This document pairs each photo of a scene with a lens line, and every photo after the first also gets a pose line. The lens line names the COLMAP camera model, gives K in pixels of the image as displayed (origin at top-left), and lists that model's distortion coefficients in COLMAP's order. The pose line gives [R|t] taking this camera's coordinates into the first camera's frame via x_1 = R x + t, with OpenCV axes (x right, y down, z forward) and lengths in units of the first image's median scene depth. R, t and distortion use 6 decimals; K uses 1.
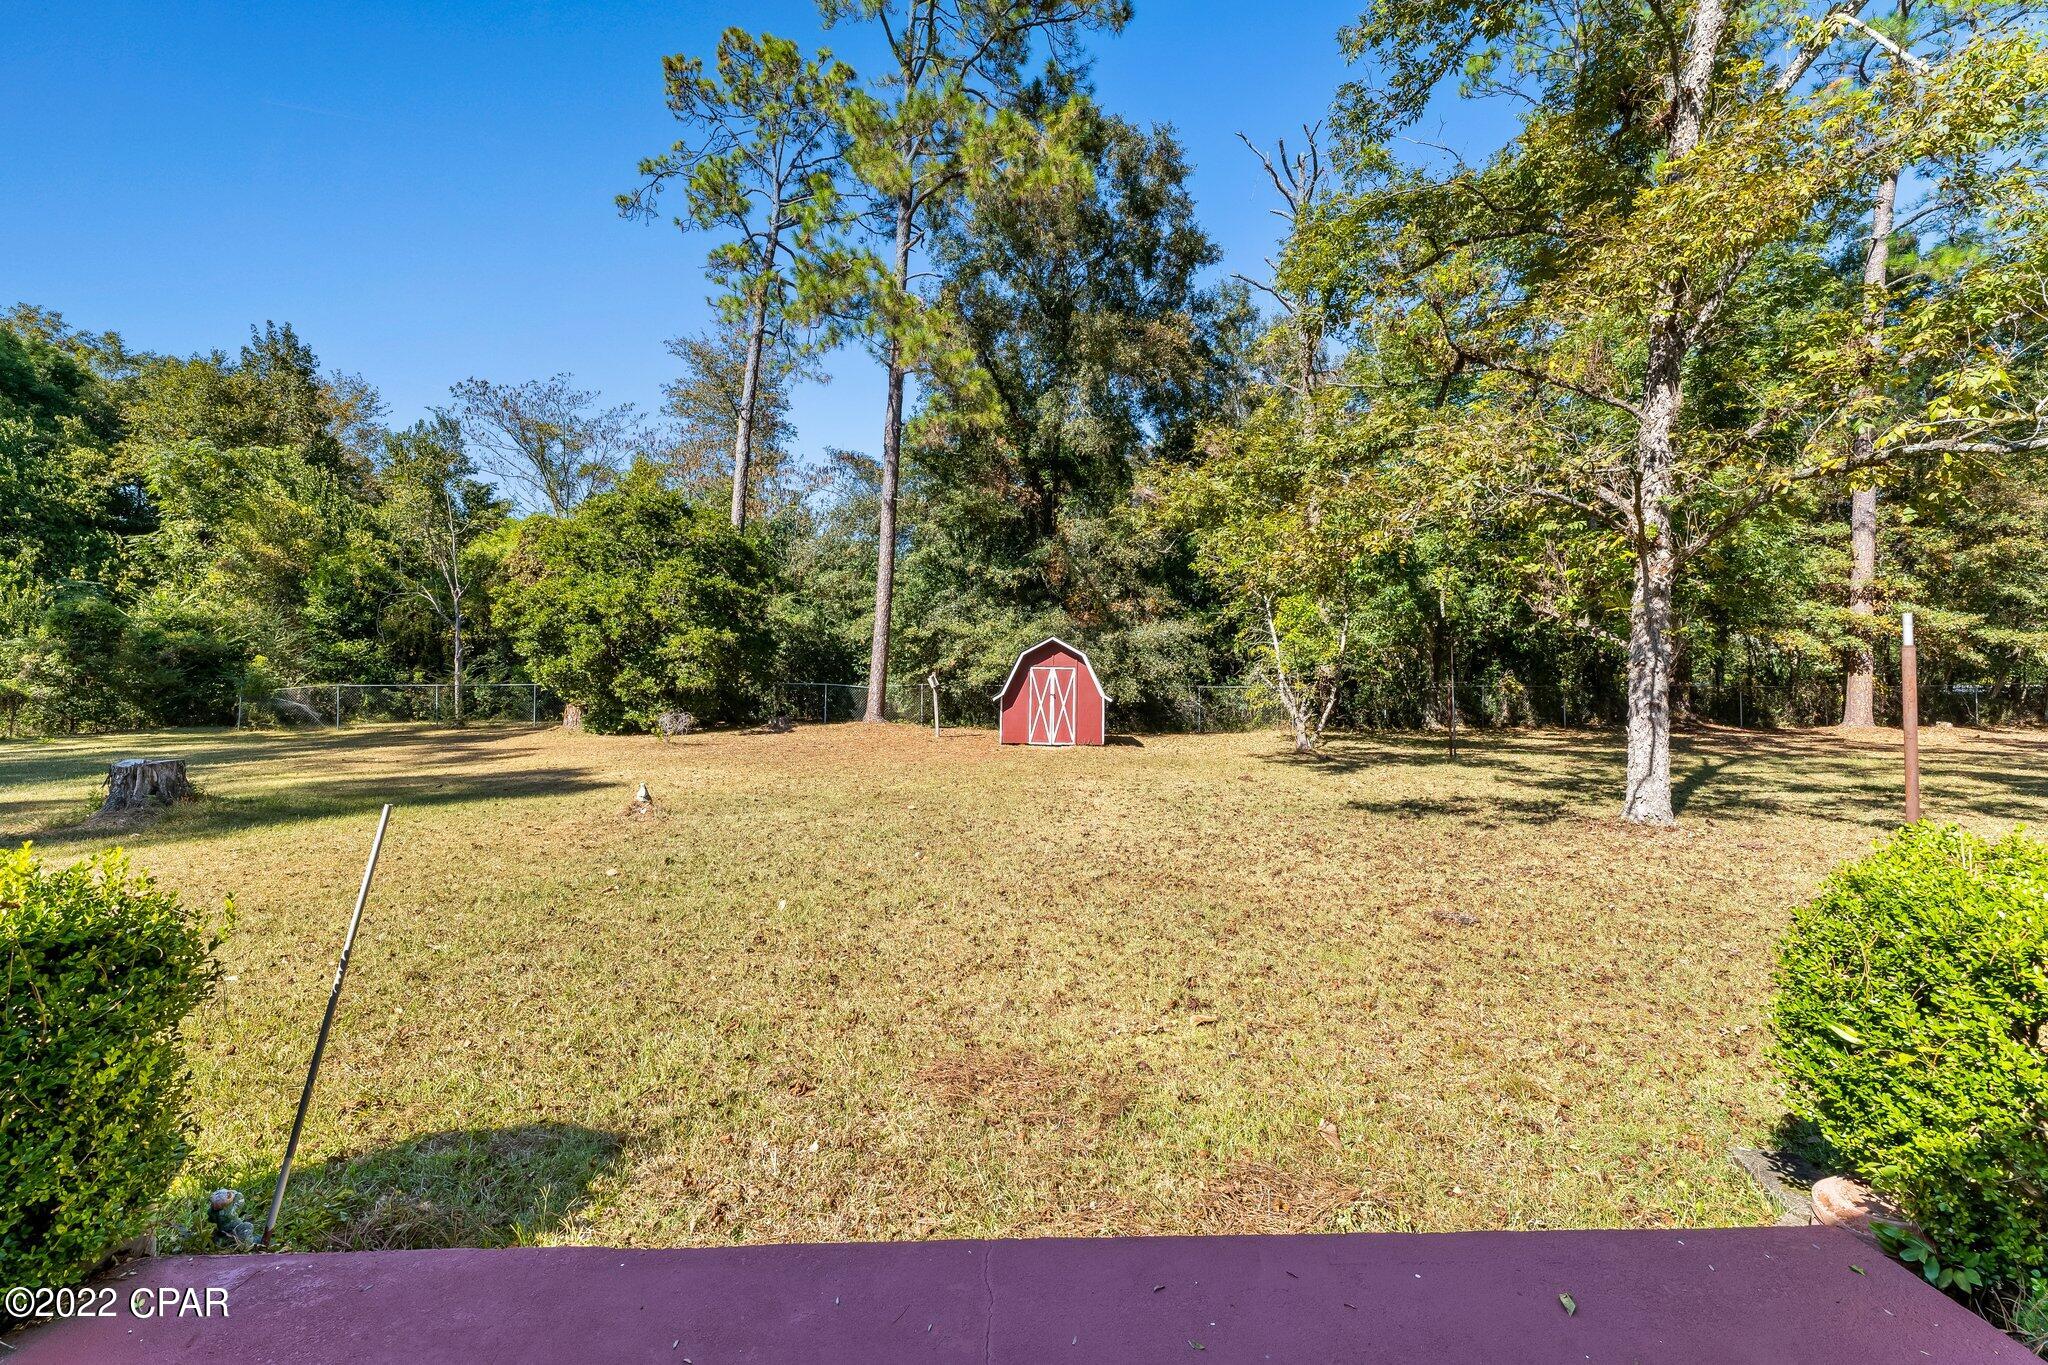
lens RADIAL K [[840.8, 0, 1024.0], [0, 840.8, 682.5], [0, 0, 1]] dist [-0.001385, -0.000063]
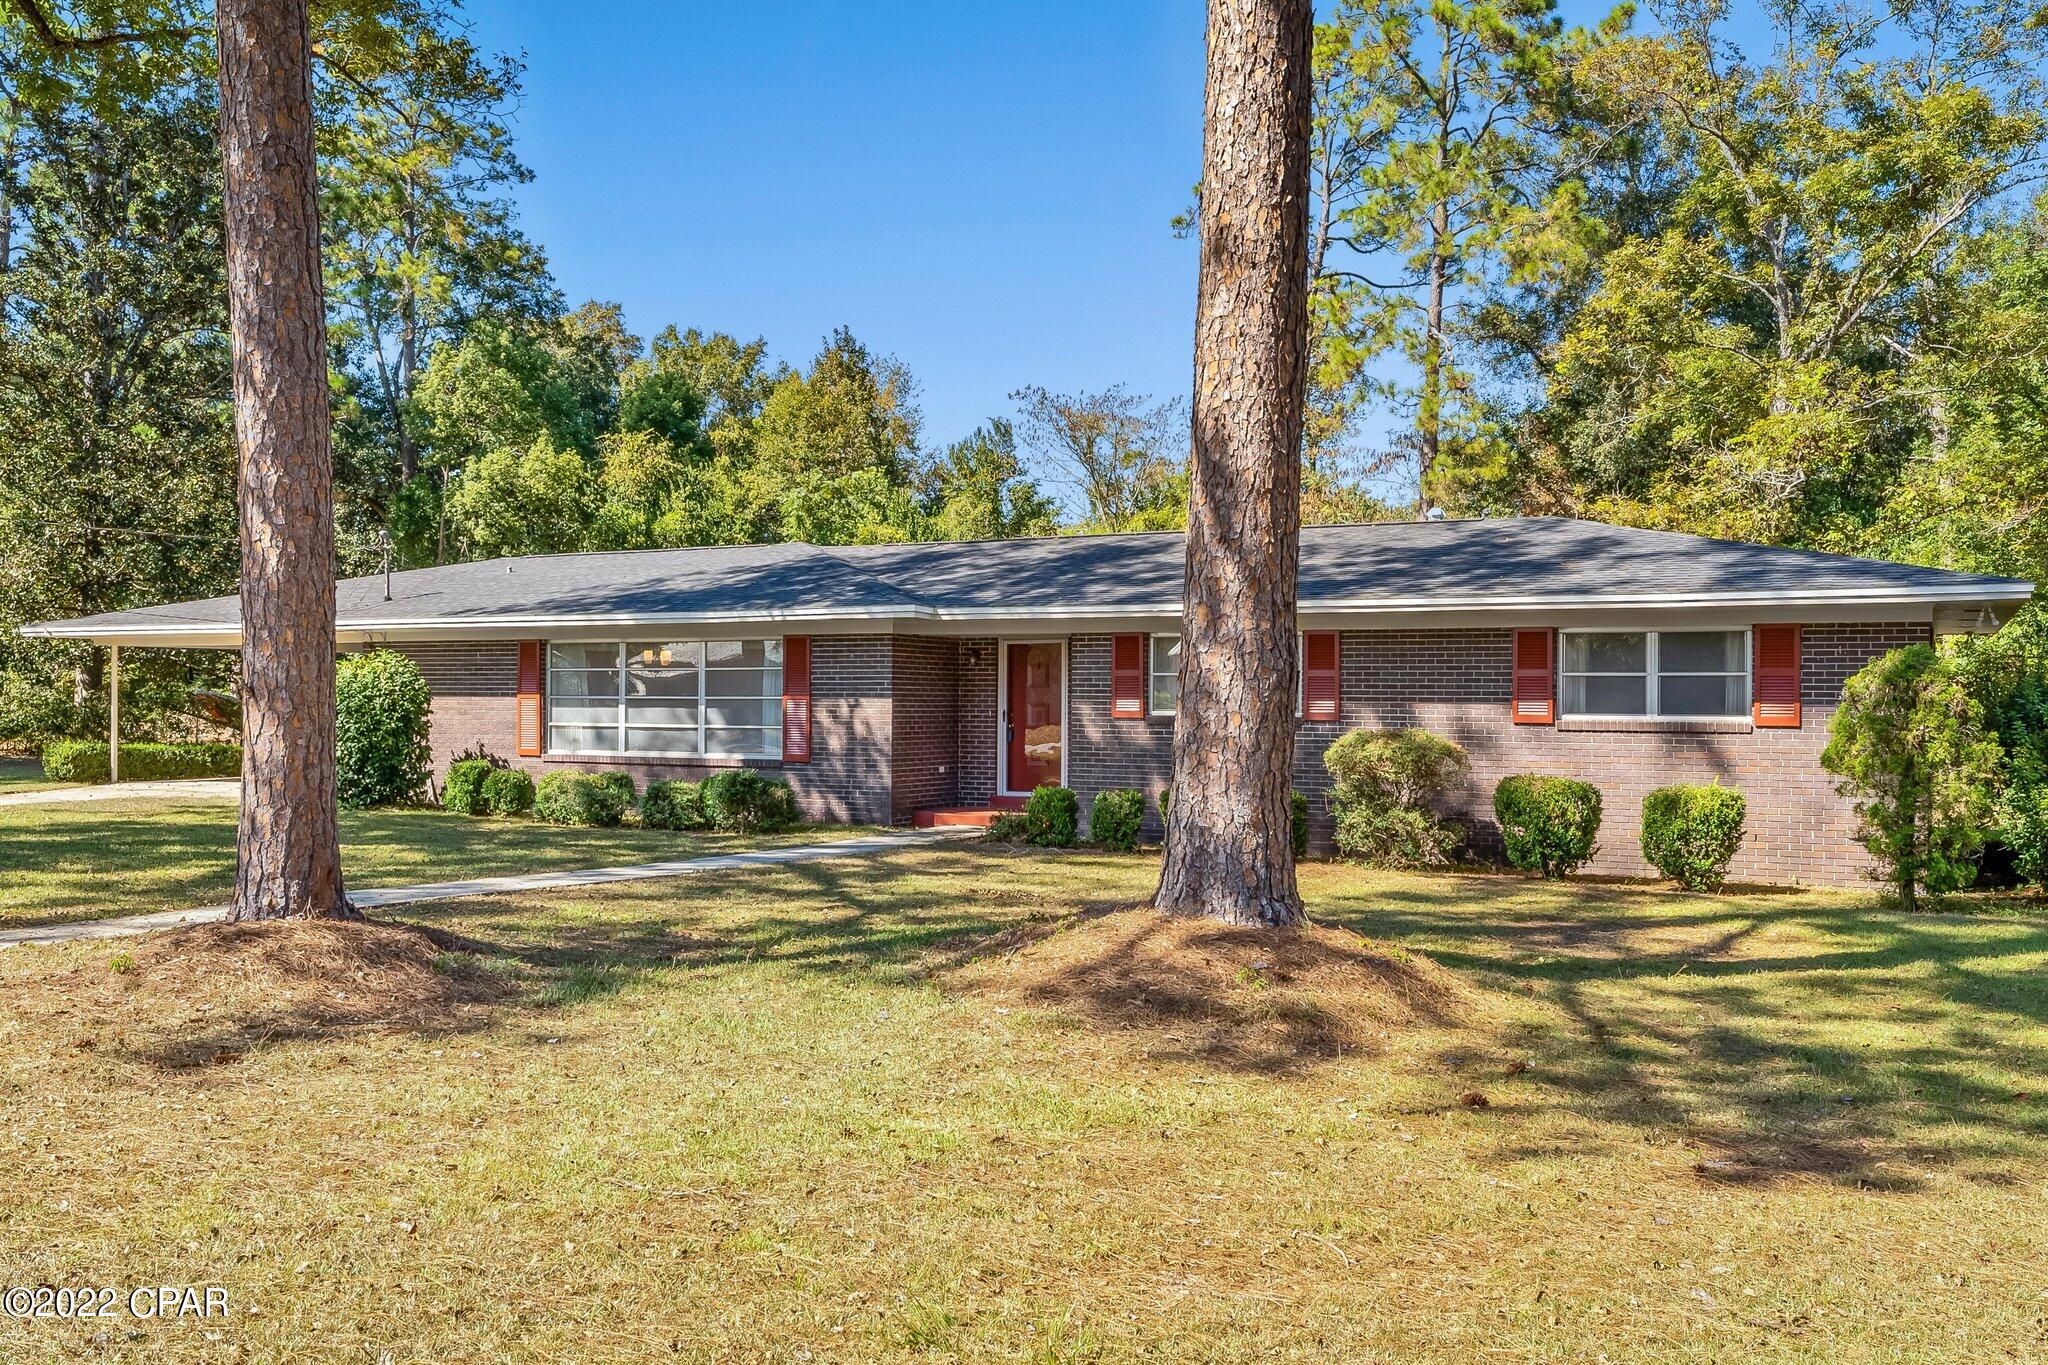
lens RADIAL K [[1680.2, 0, 1024.0], [0, 1680.2, 682.5], [0, 0, 1]] dist [-0.010043, -0.006254]
pose [[0.882681, 0.000884, -0.469972, 0.243008], [-0.007036, 0.999911, -0.011335, 0.005413], [0.469920, 0.013312, 0.882608, -0.687085]]
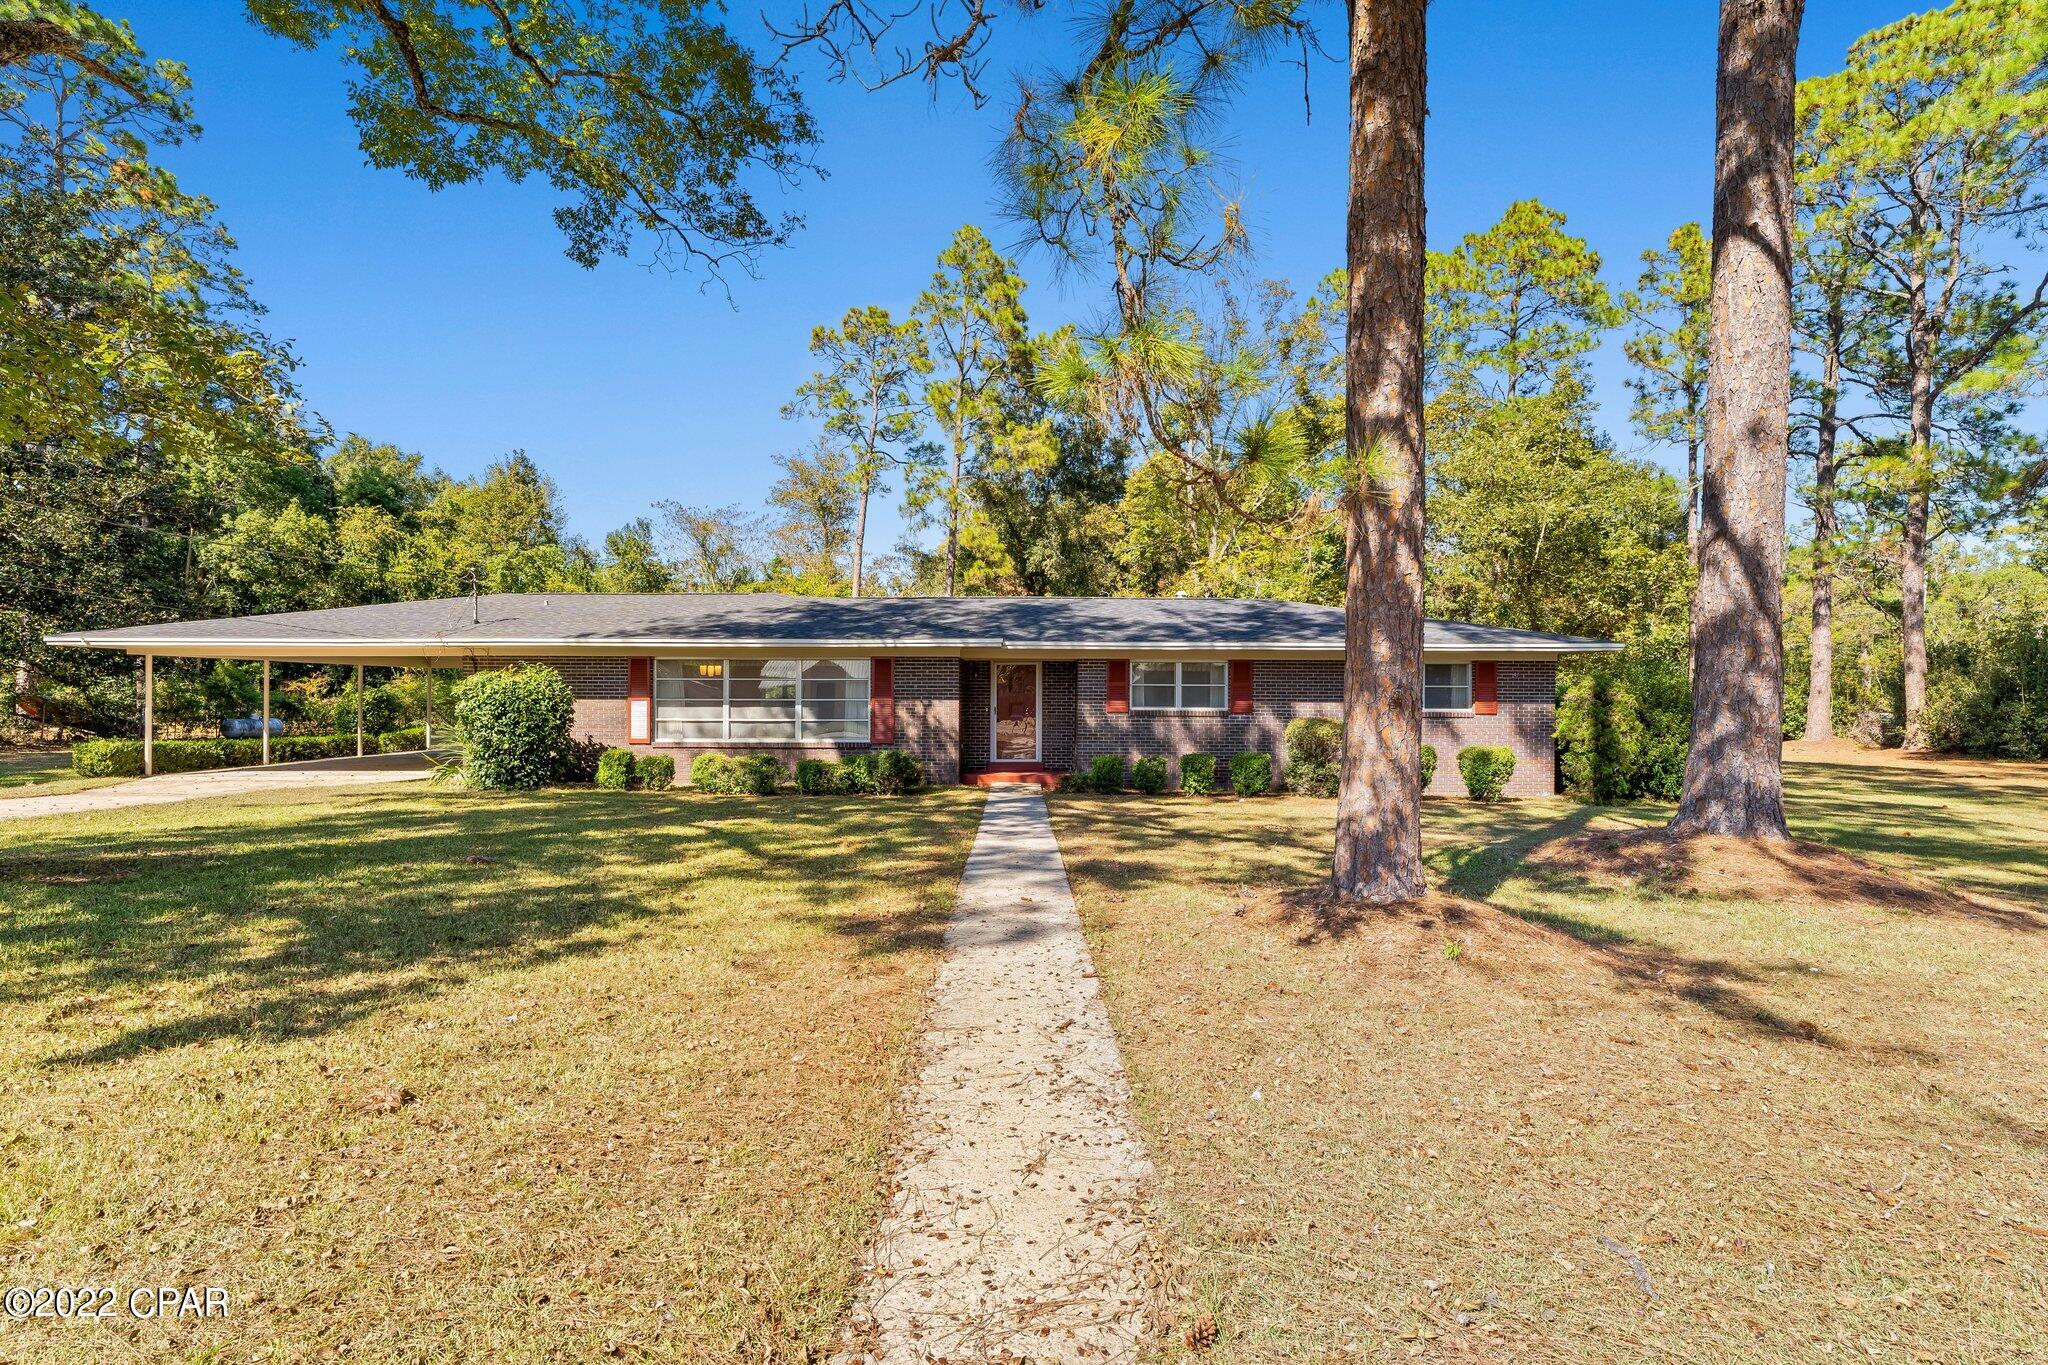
lens RADIAL K [[944.7, 0, 1024.0], [0, 944.7, 682.5], [0, 0, 1]] dist [-0.010844, 0.000397]
pose [[0.999934, 0.003916, -0.010847, 0.018034], [-0.004122, 0.999810, -0.019045, 0.004704], [0.010770, 0.019088, 0.999760, -0.685048]]
